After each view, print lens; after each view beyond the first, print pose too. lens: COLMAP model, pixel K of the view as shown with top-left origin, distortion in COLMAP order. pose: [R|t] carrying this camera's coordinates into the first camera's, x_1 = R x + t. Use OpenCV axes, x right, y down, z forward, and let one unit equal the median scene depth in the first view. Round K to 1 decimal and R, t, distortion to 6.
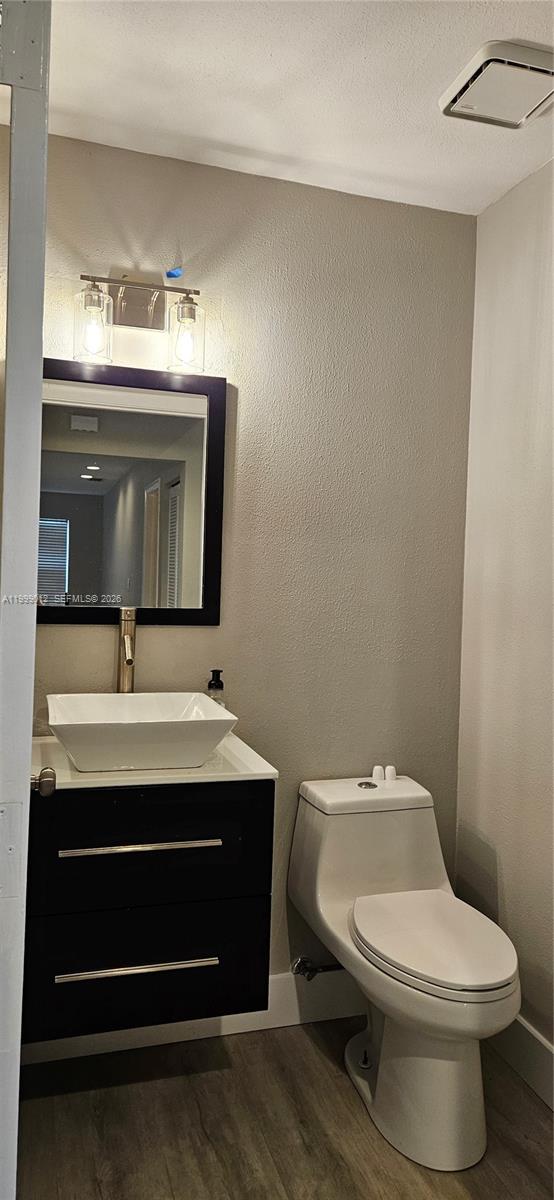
lens RADIAL K [[784.7, 0, 285.2], [0, 784.7, 597.8], [0, 0, 1]] dist [0.005740, -0.022480]
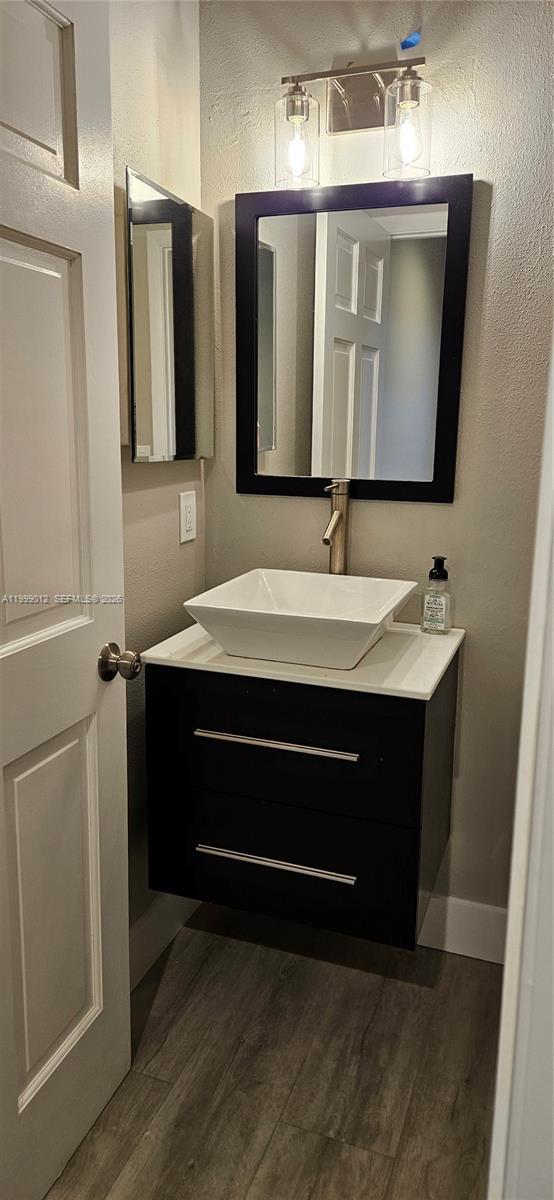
lens RADIAL K [[784.7, 0, 273.4], [0, 784.7, 594.8], [0, 0, 1]] dist [0.005740, -0.022480]
pose [[0.791836, 0.118362, -0.599154, 0.286907], [-0.000544, 0.981177, 0.193112, -0.030459], [0.610733, -0.152587, 0.776996, 0.249834]]
